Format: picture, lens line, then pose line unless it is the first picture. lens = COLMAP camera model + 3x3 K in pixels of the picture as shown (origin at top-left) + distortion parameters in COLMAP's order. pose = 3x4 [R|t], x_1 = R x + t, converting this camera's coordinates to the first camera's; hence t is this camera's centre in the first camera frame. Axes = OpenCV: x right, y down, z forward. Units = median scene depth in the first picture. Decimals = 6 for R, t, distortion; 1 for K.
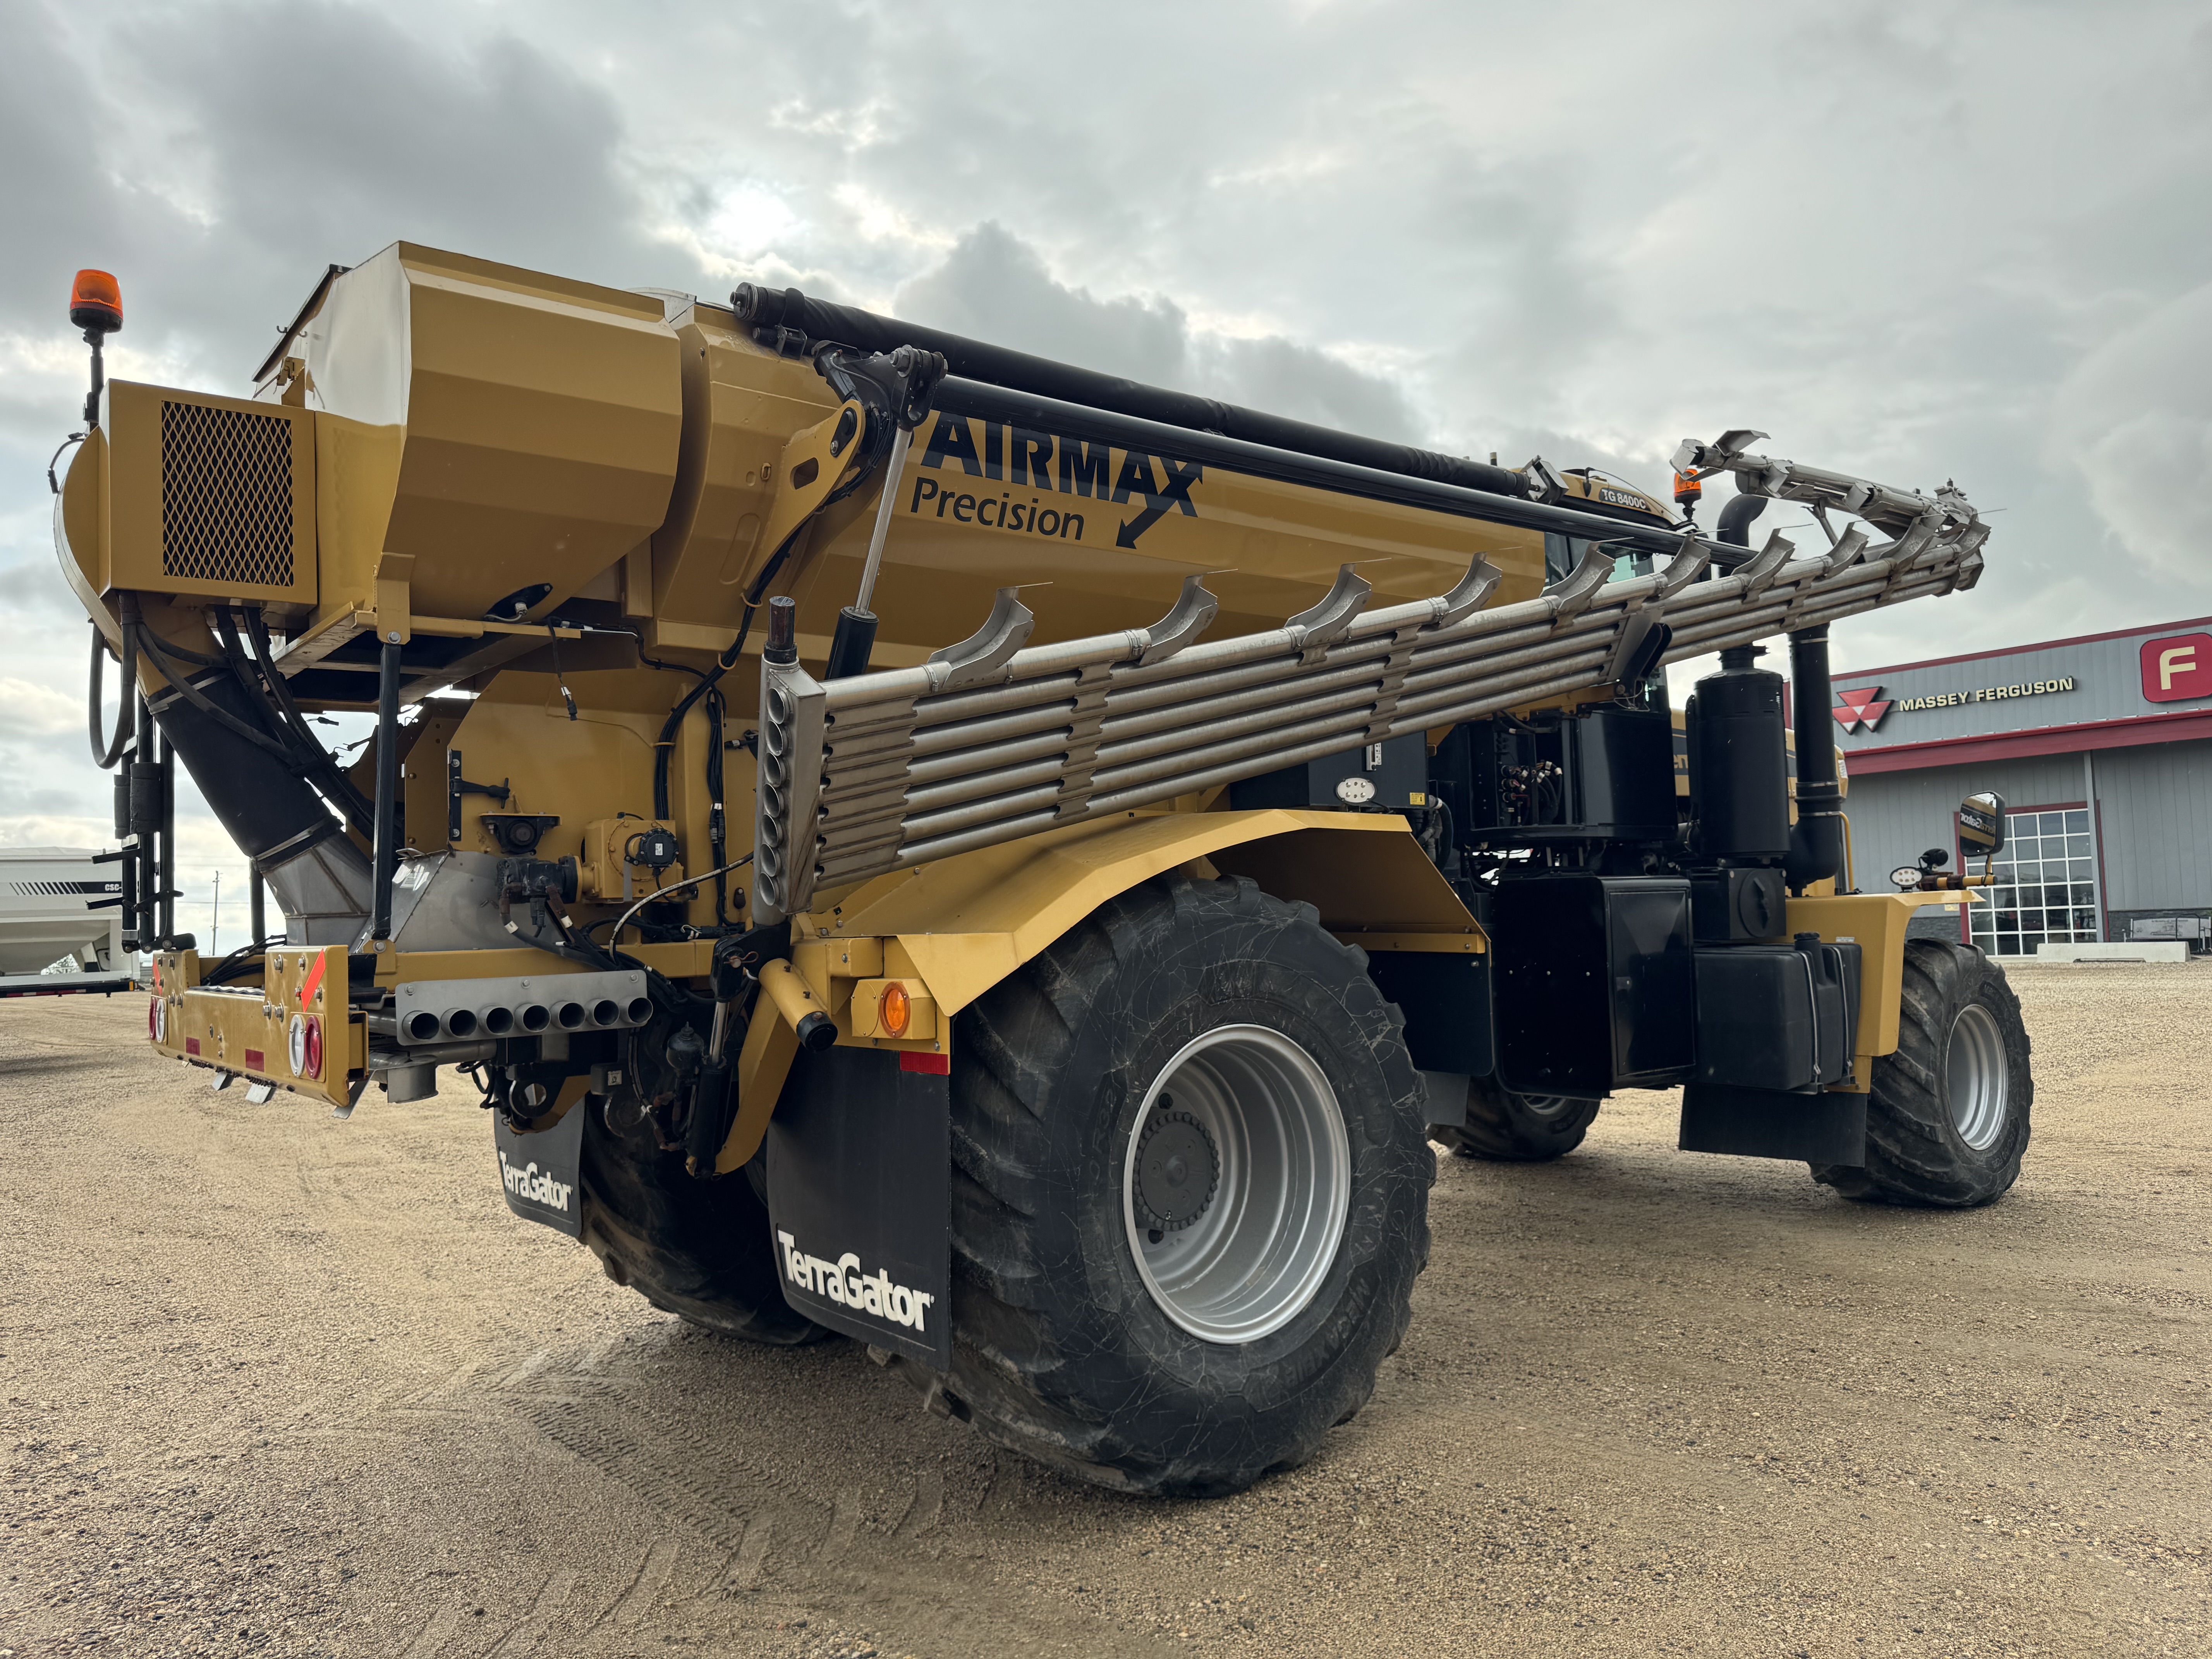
lens RADIAL K [[1524.2, 0, 1106.0], [0, 1524.2, 829.5], [0, 0, 1]] dist [0.125409, -0.178139]
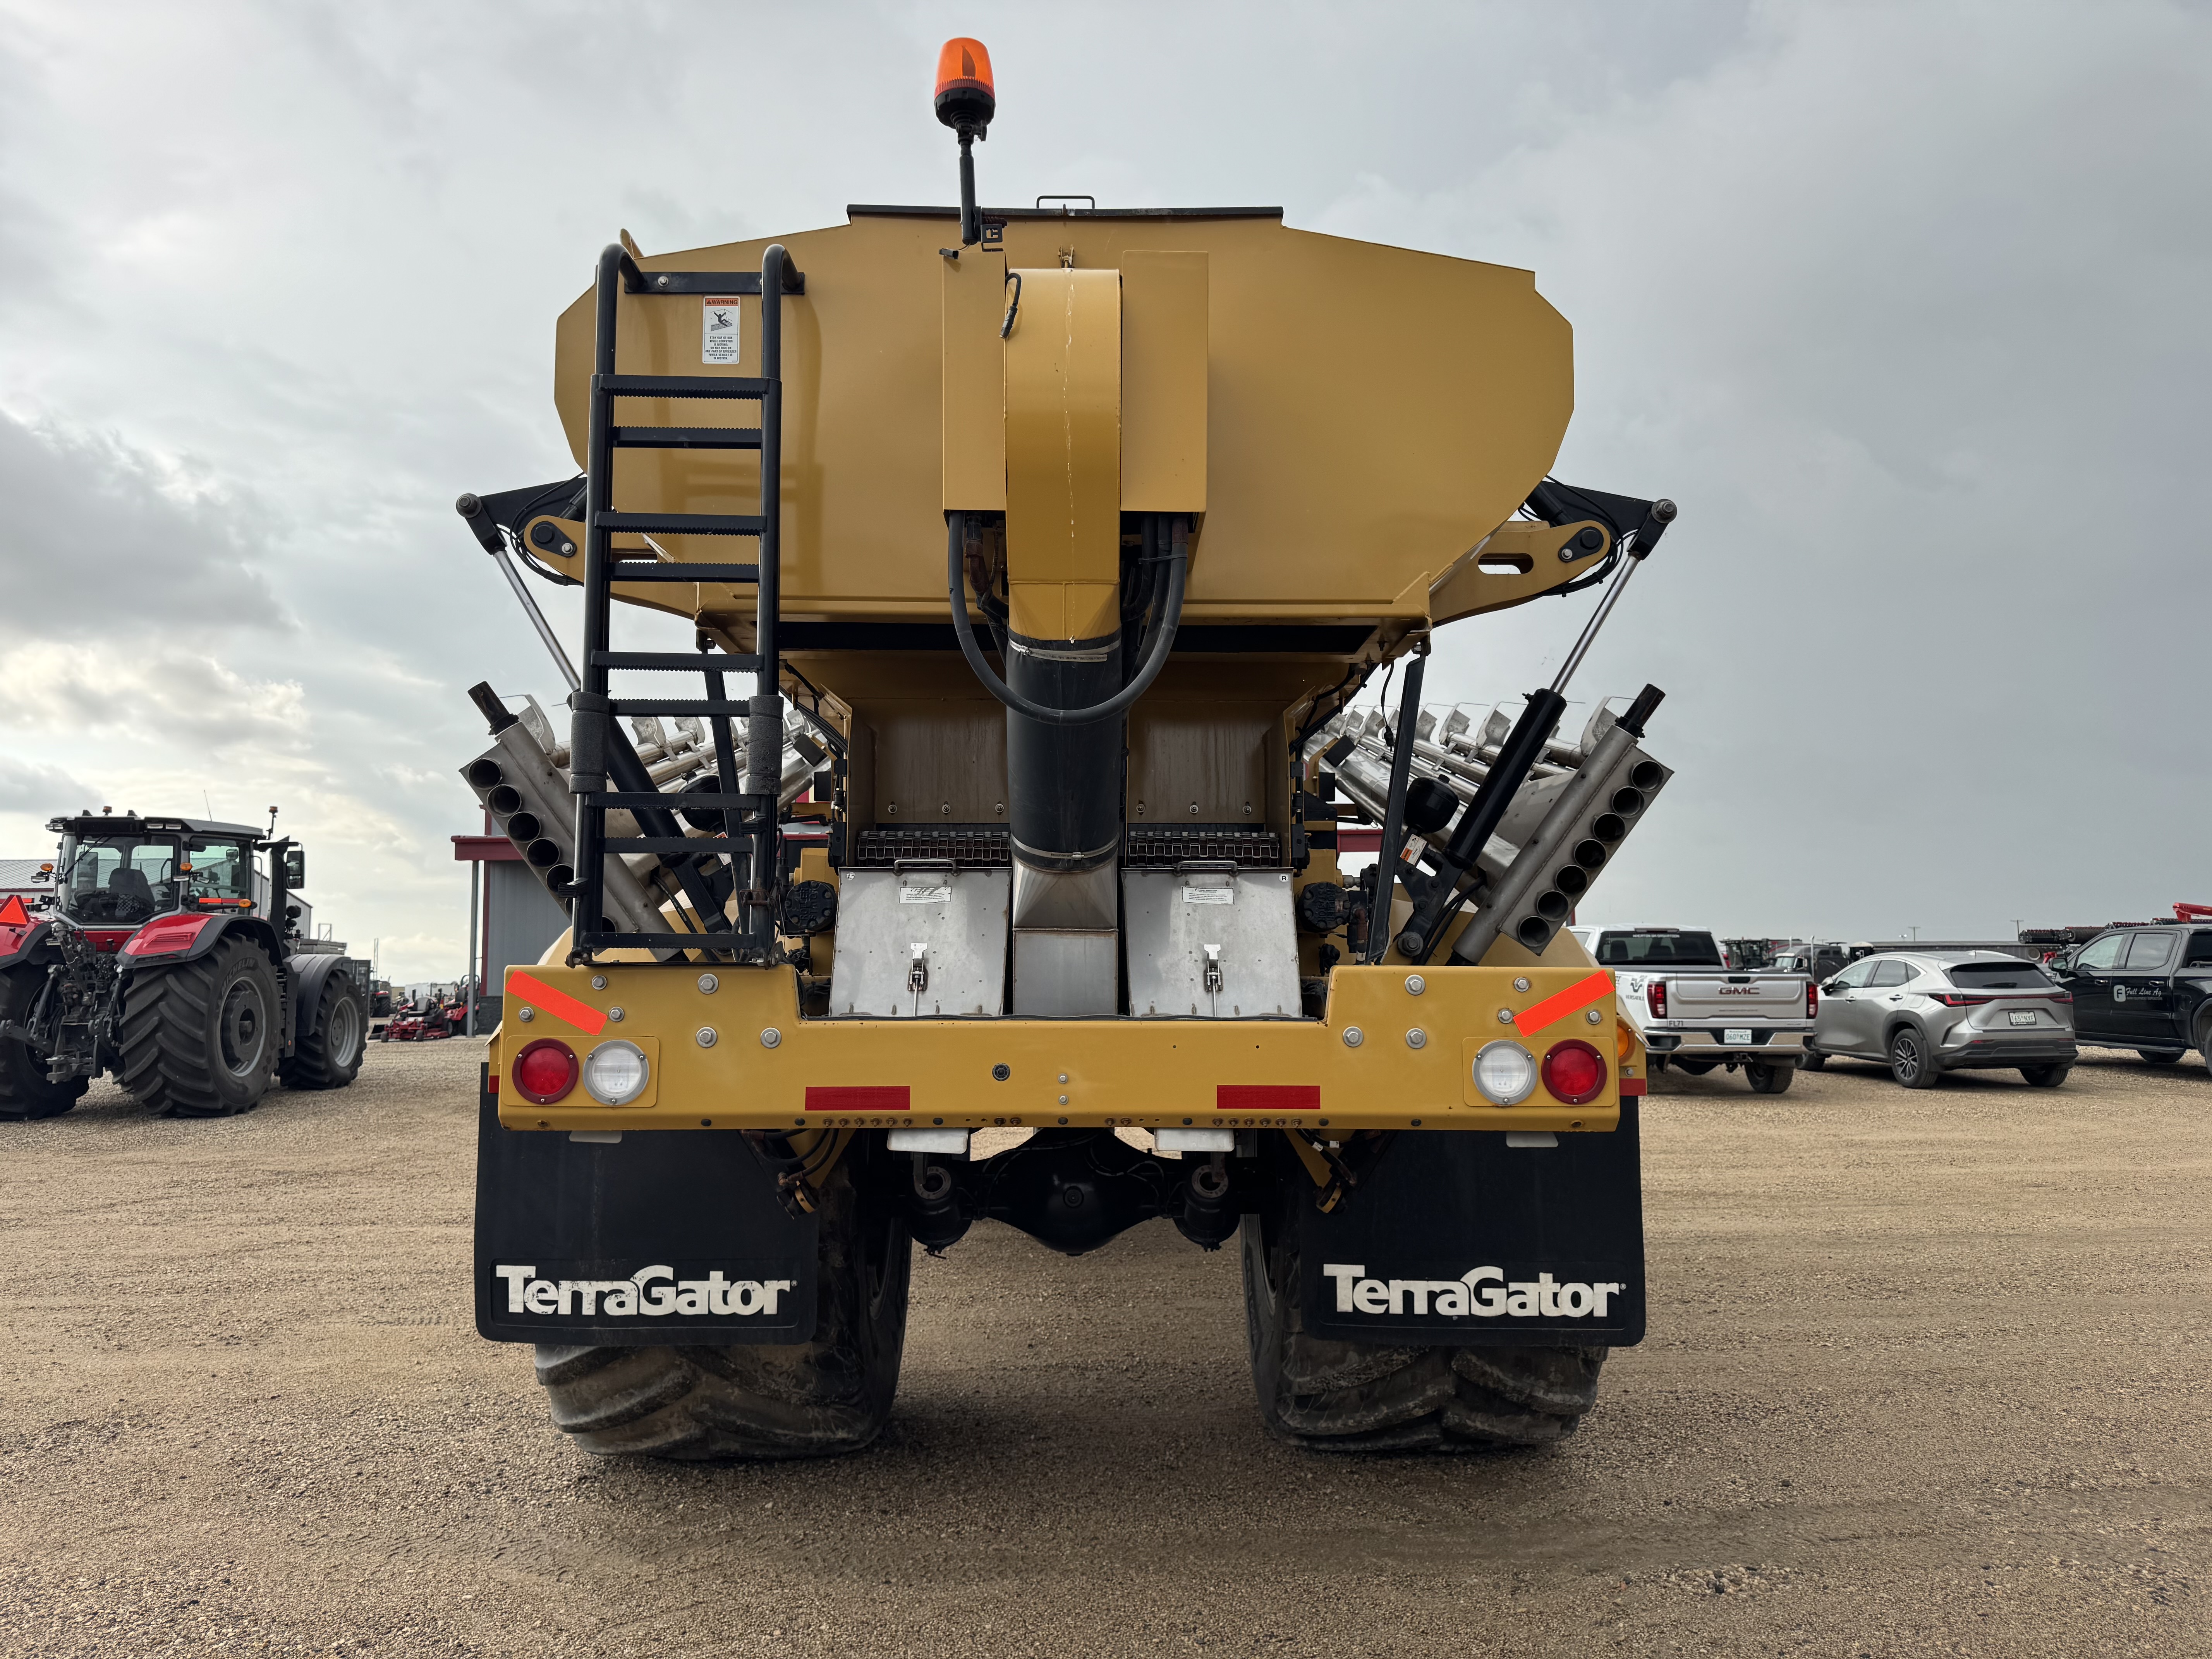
lens RADIAL K [[1524.2, 0, 1106.0], [0, 1524.2, 829.5], [0, 0, 1]] dist [0.125409, -0.178139]
pose [[0.619355, 0.107703, 0.777688, -1.240820], [-0.068498, 0.994181, -0.083134, 0.073168], [-0.782117, -0.001781, 0.623129, 0.522633]]
